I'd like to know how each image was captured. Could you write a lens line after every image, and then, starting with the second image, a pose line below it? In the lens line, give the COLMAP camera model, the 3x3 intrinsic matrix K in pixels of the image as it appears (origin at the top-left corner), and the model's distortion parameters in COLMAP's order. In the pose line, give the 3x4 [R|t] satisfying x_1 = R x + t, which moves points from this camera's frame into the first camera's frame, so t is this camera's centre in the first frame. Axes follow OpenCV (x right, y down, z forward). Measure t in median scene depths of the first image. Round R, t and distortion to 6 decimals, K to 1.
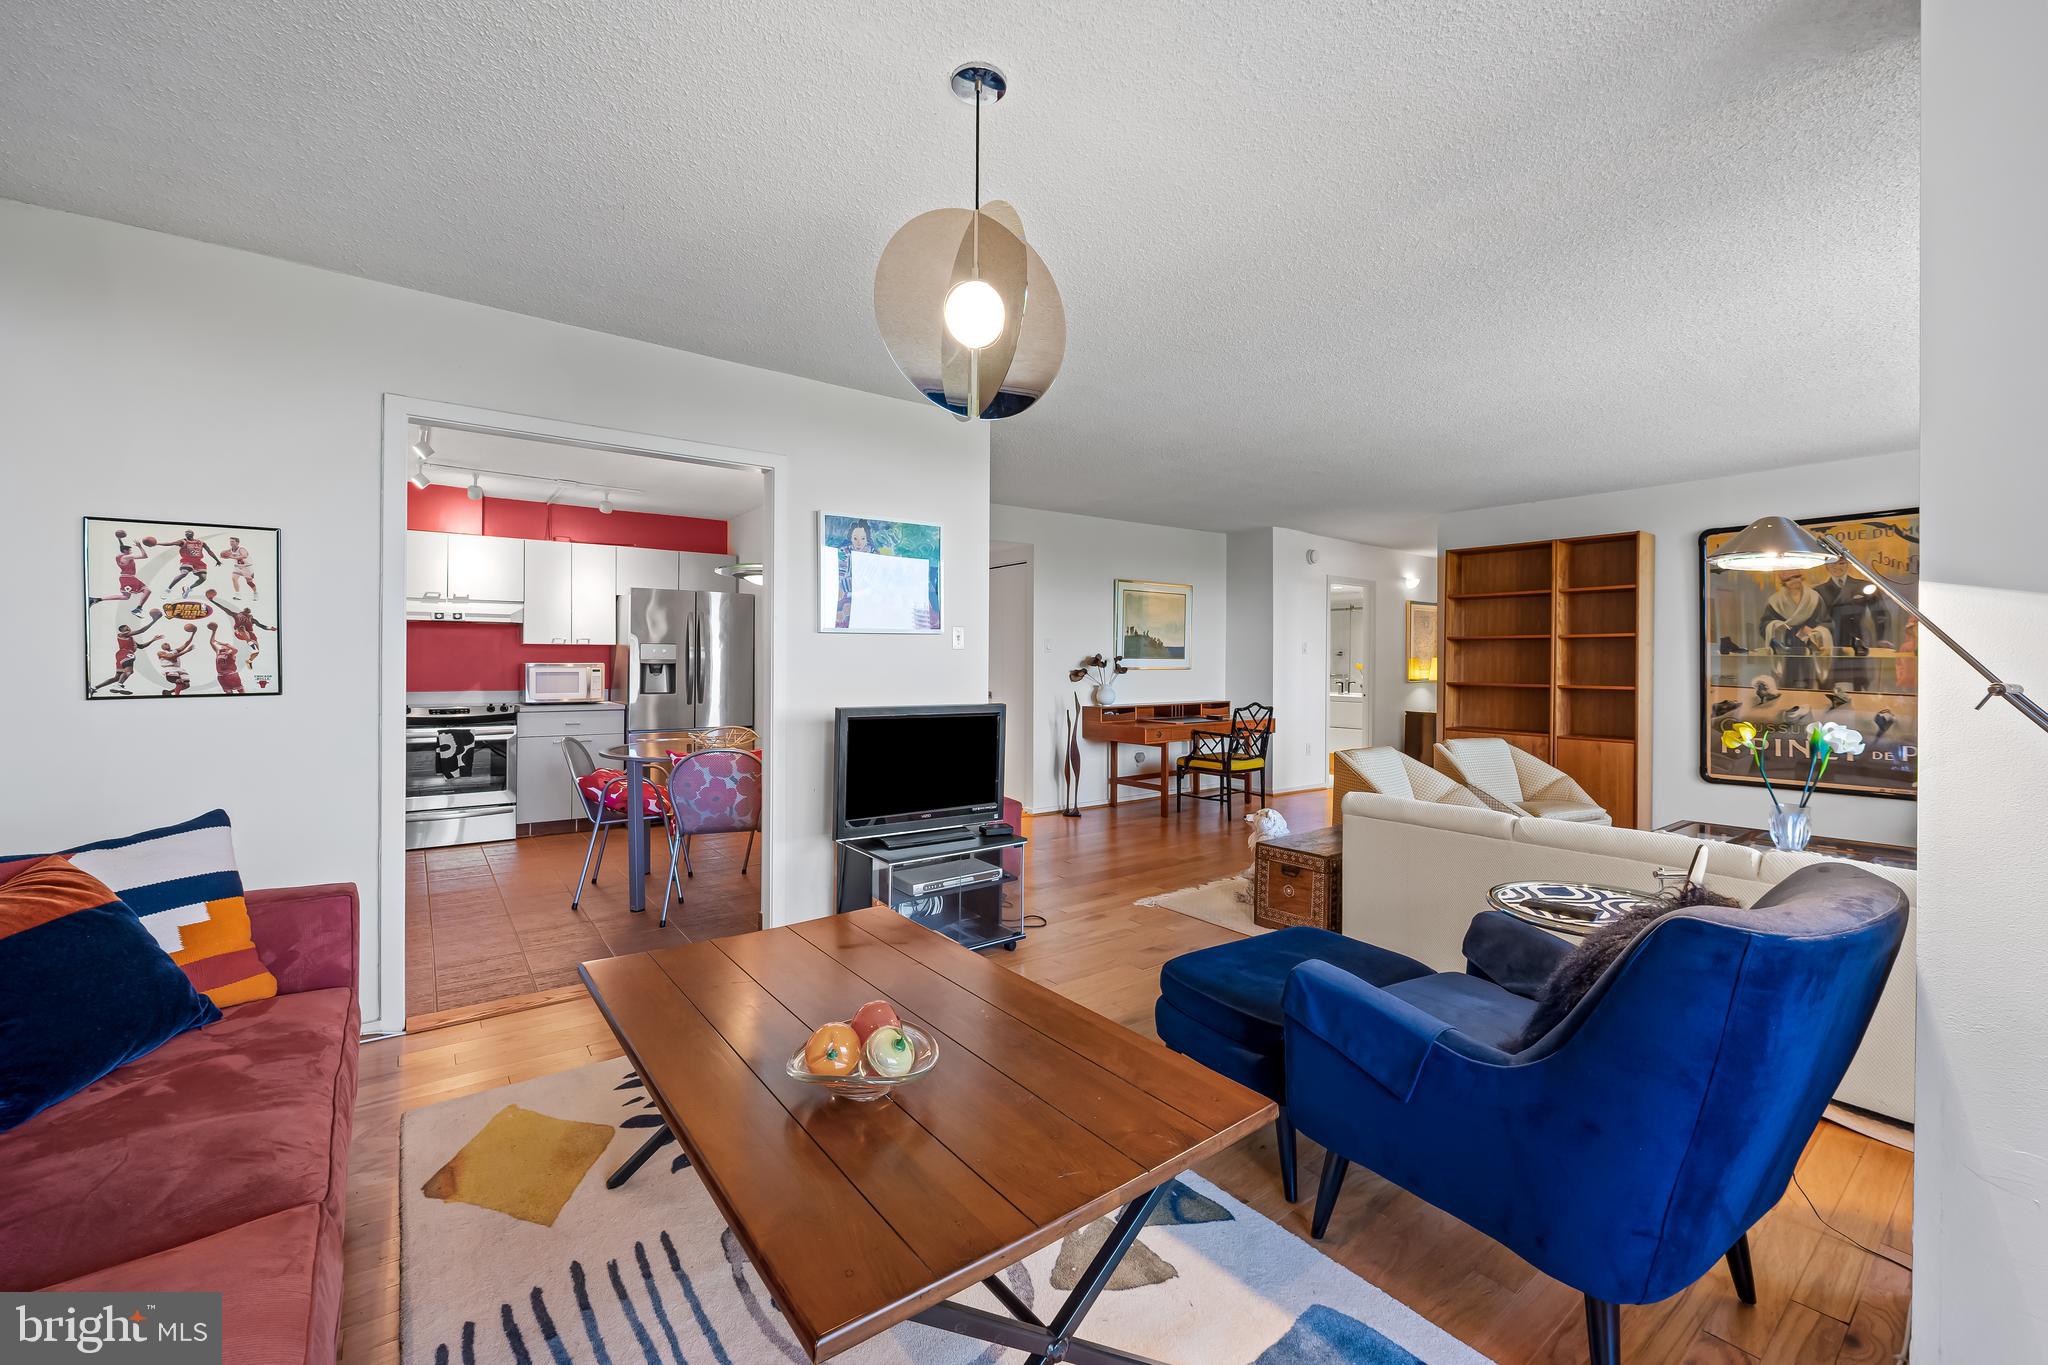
lens RADIAL K [[815.6, 0, 1019.5], [0, 815.6, 667.2], [0, 0, 1]] dist [-0.005650, -0.000090]
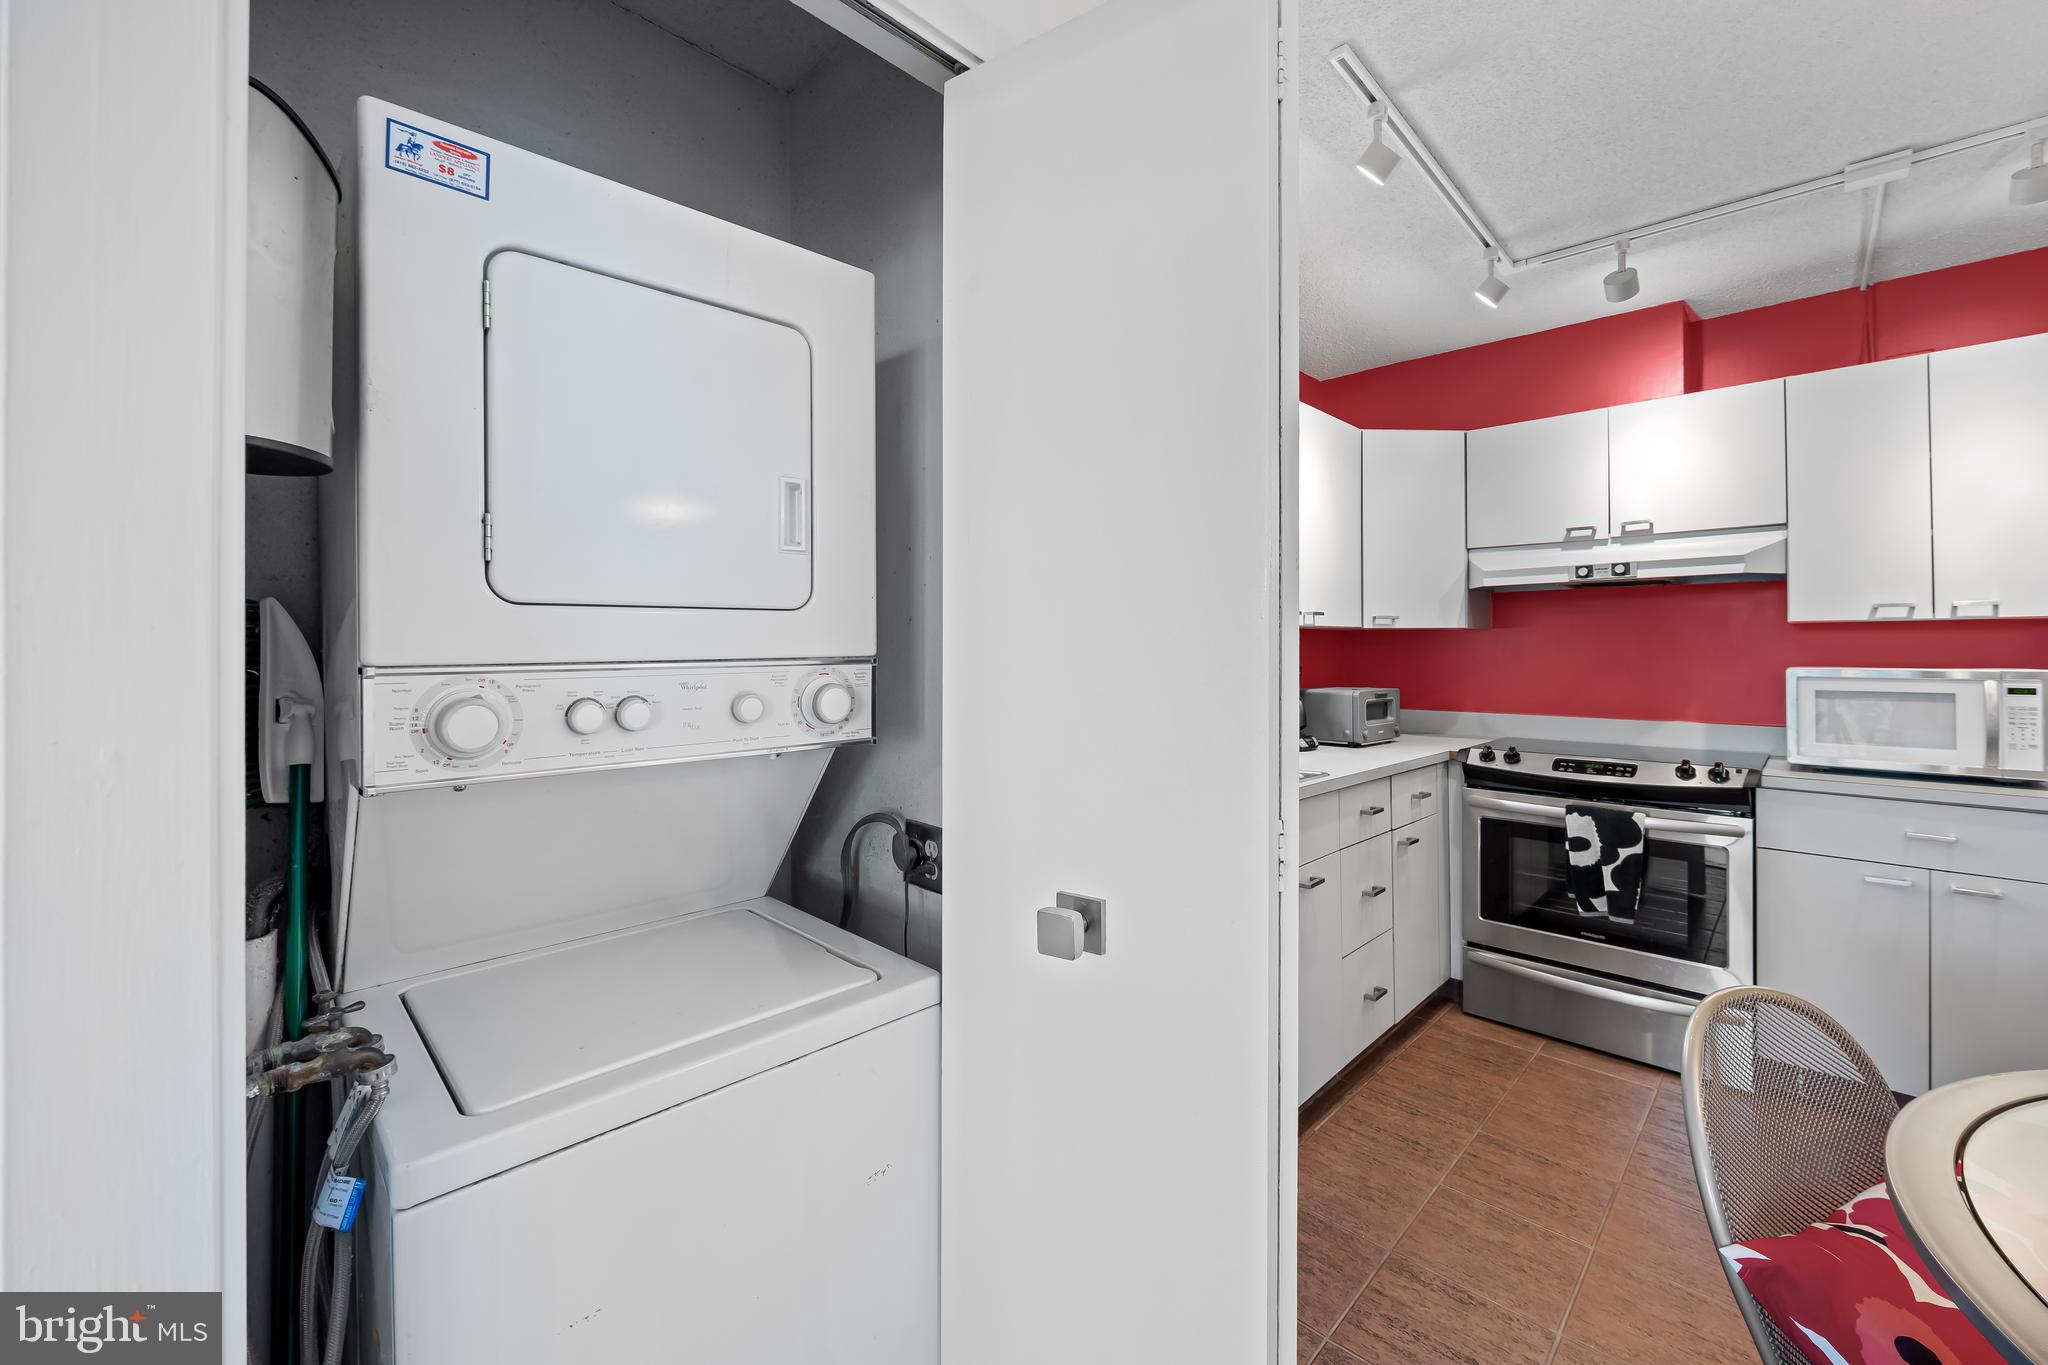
lens RADIAL K [[833.5, 0, 1028.4], [0, 833.5, 641.5], [0, 0, 1]] dist [-0.003827, -0.000437]
pose [[0.160577, -0.017919, -0.986861, -0.262133], [-0.000059, 0.999835, -0.018164, -0.011081], [0.987023, 0.002975, 0.160550, 0.578341]]
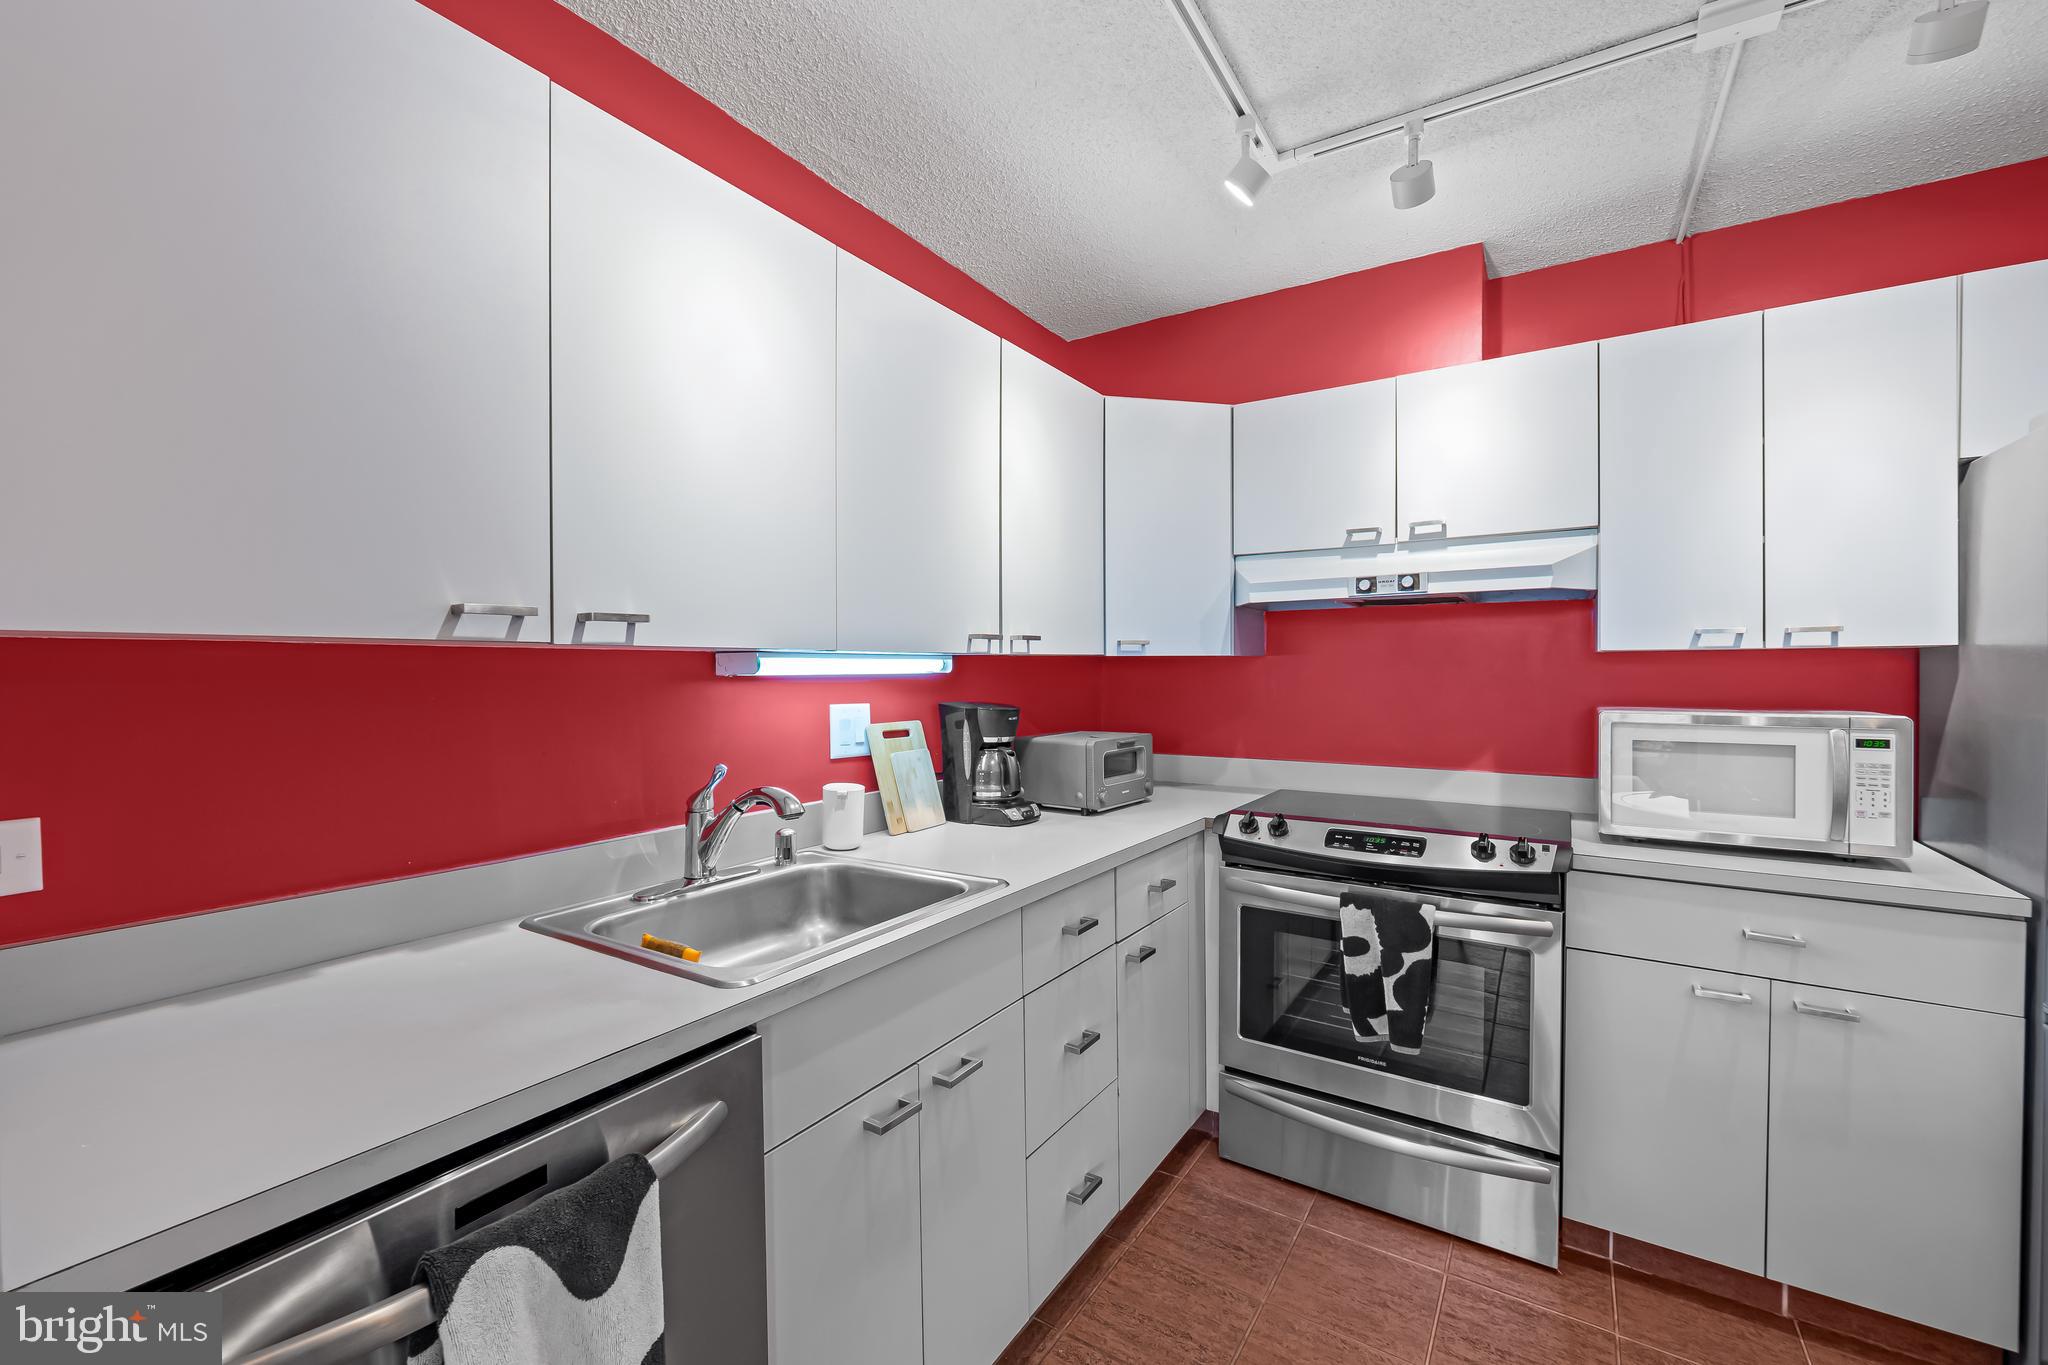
lens RADIAL K [[834.7, 0, 1018.6], [0, 834.7, 676.5], [0, 0, 1]] dist [-0.007361, 0.000185]
pose [[0.336437, 0.001614, -0.941704, -0.393424], [0.004531, 0.999984, 0.003333, -0.021815], [0.941695, -0.005388, 0.336425, 0.708264]]
